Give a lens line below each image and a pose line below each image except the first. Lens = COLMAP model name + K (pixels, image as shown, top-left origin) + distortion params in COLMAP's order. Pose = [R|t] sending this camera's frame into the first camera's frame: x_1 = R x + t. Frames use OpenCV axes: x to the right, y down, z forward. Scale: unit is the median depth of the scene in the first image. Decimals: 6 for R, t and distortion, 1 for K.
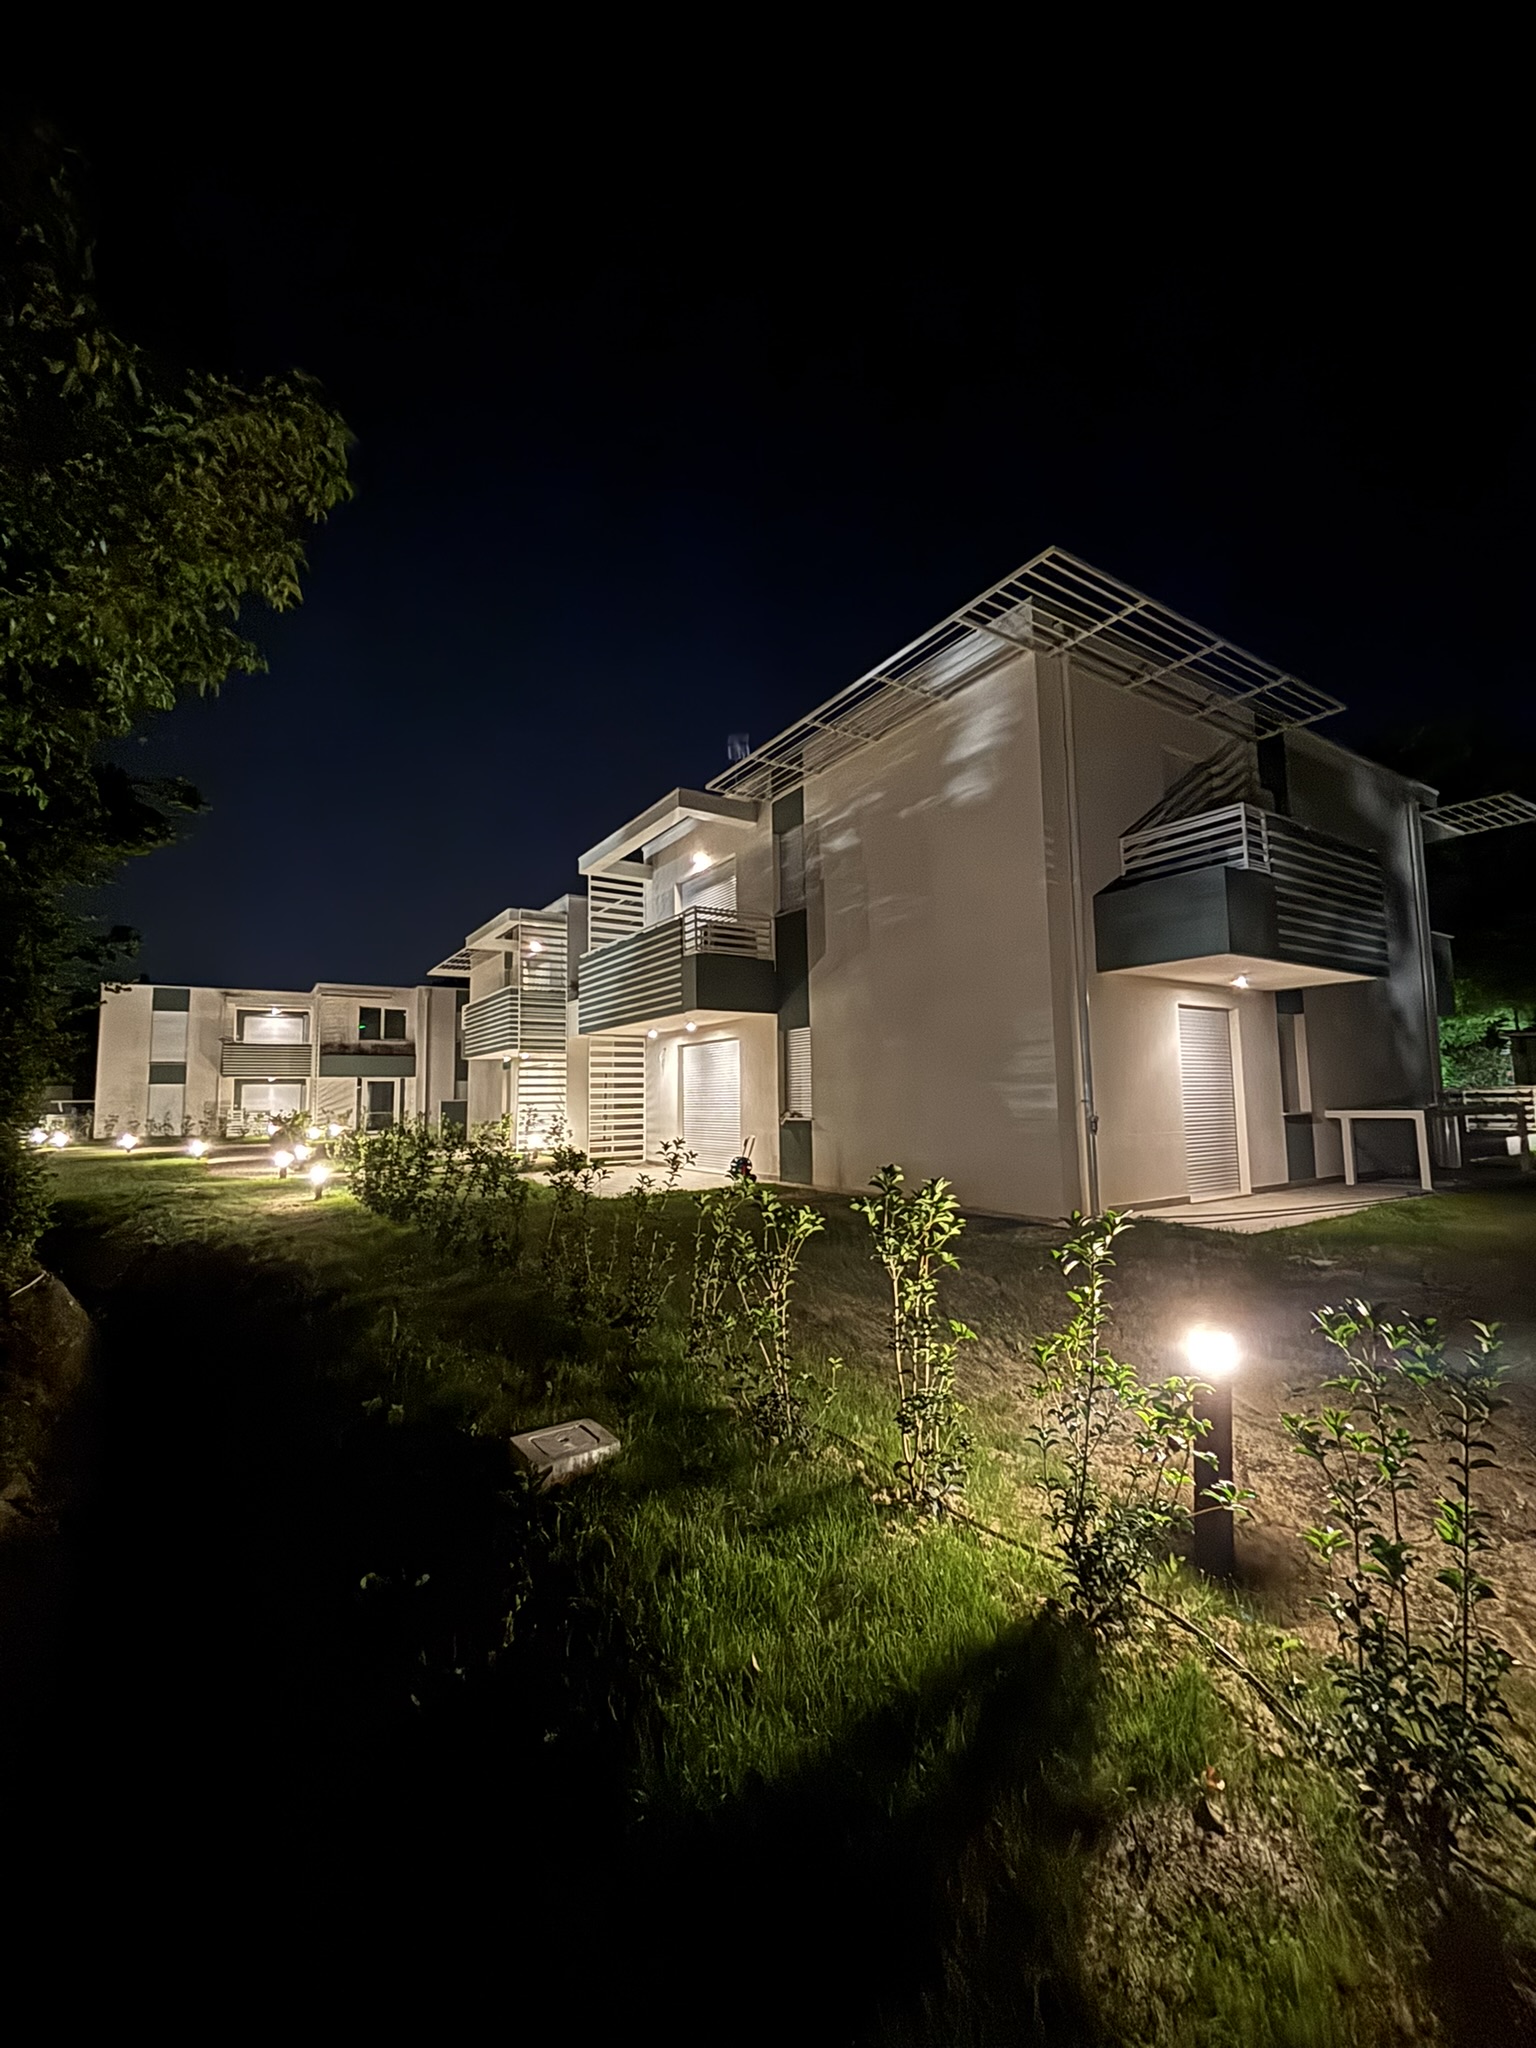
lens RADIAL K [[826.5, 0, 771.7], [0, 826.5, 1021.8], [0, 0, 1]] dist [-0.001157, -0.000023]
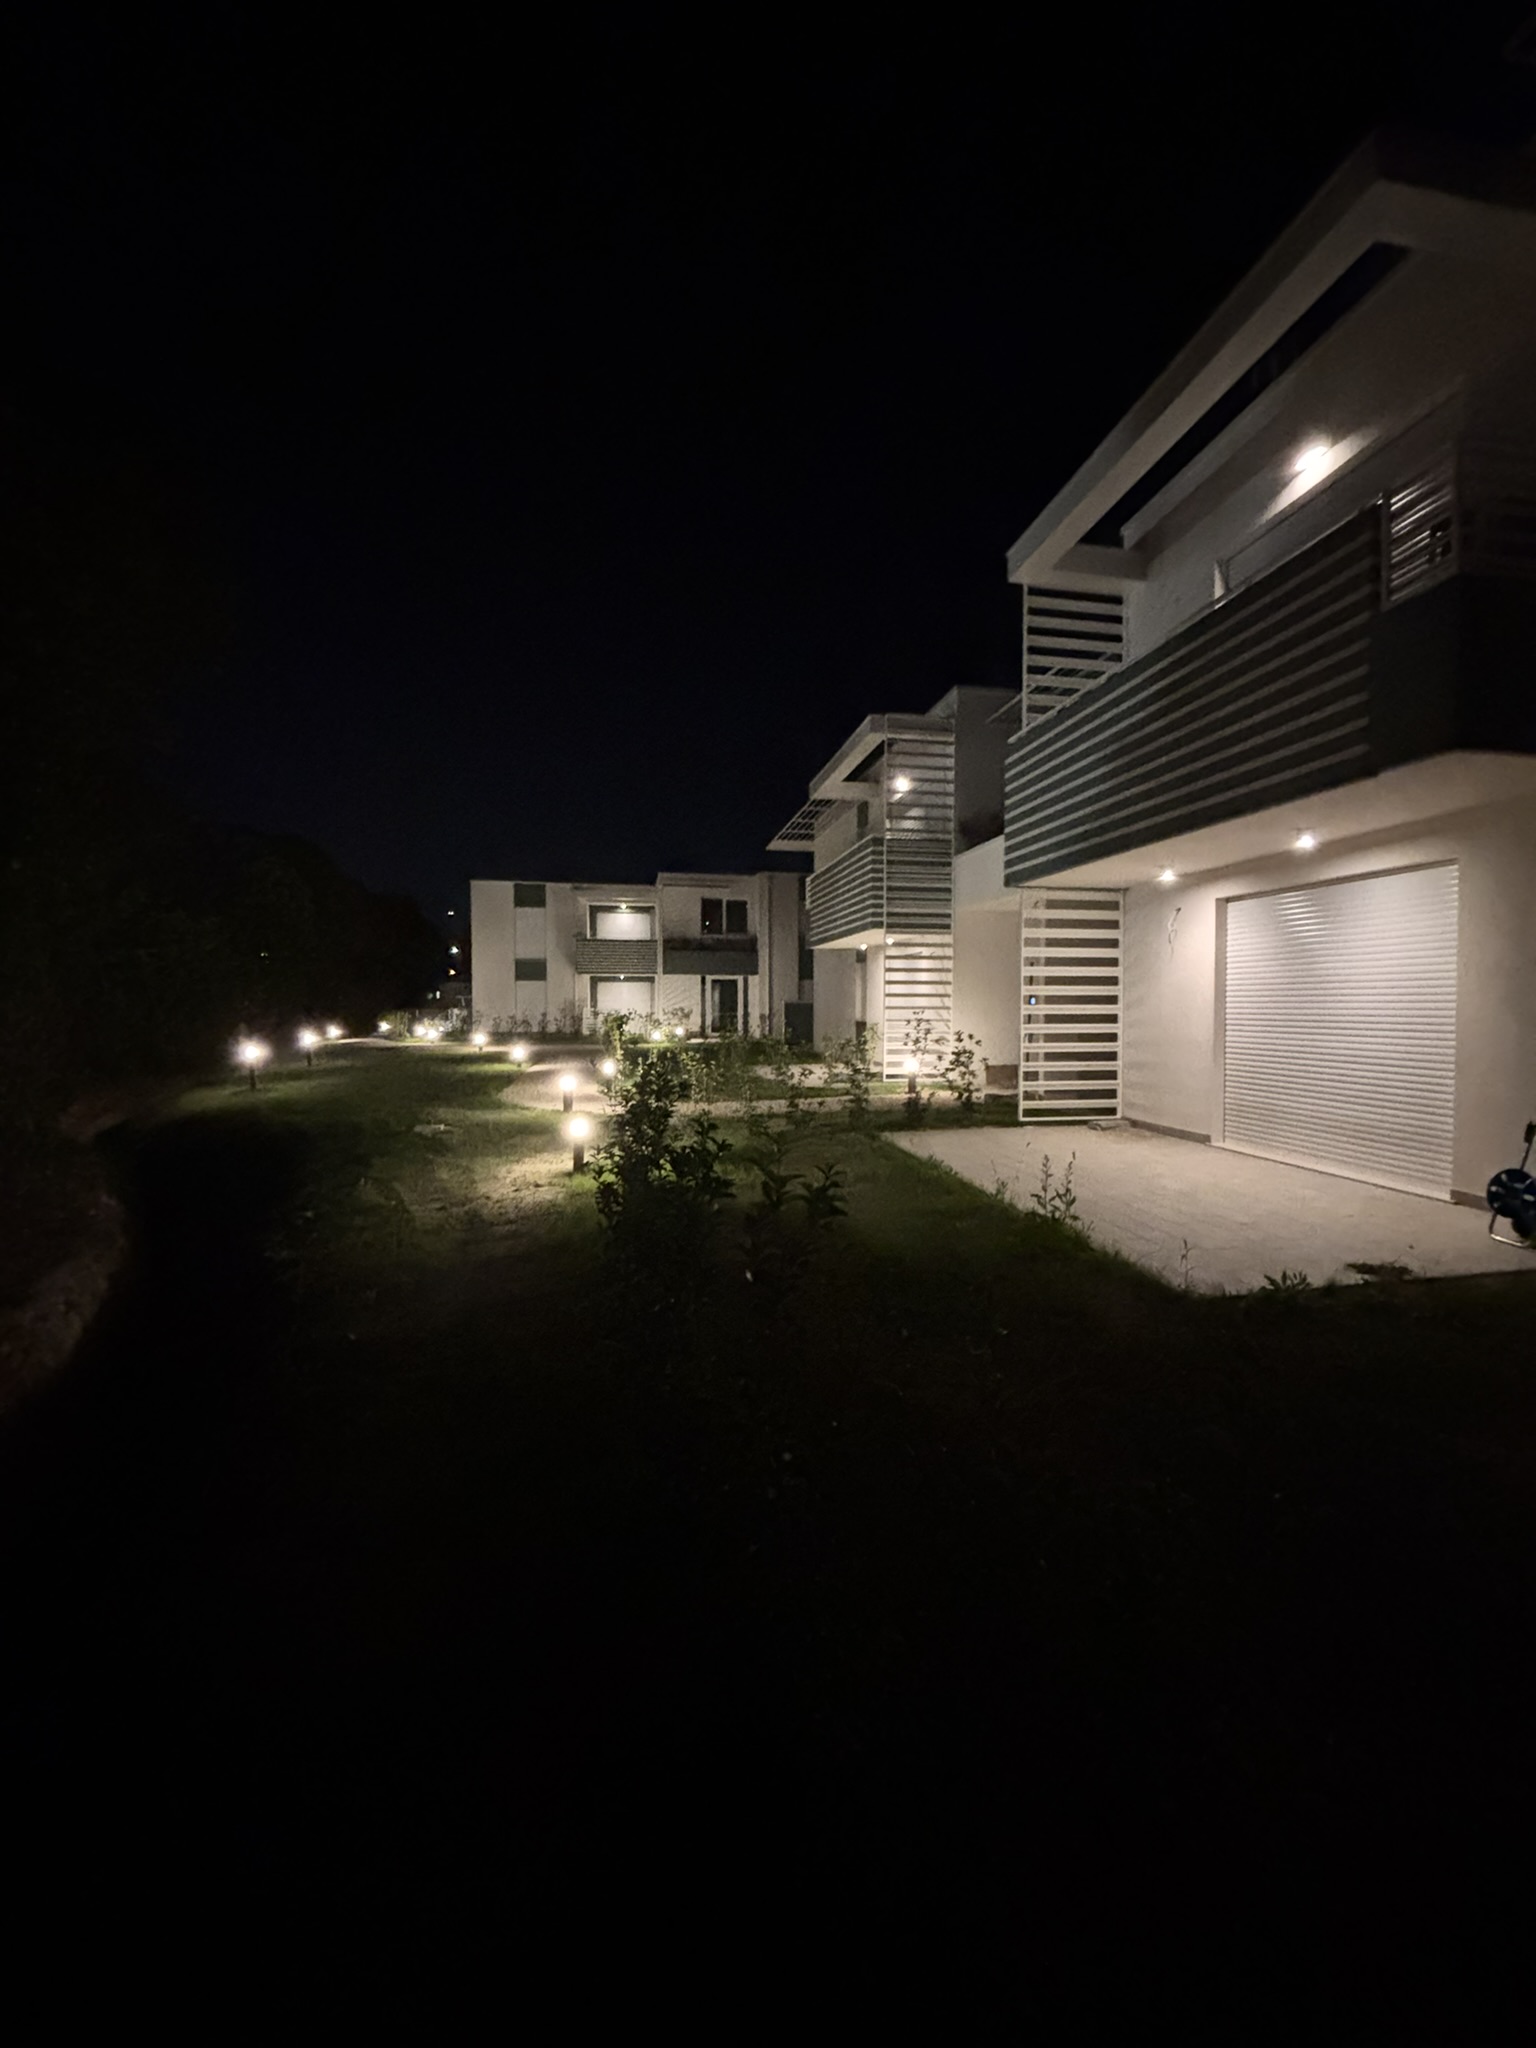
lens RADIAL K [[826.5, 0, 771.7], [0, 826.5, 1021.8], [0, 0, 1]] dist [-0.001157, -0.000023]
pose [[0.921140, 0.025574, -0.388390, -0.099702], [0.019946, 0.993427, 0.112720, 0.024516], [0.388720, -0.111578, 0.914575, 0.264347]]
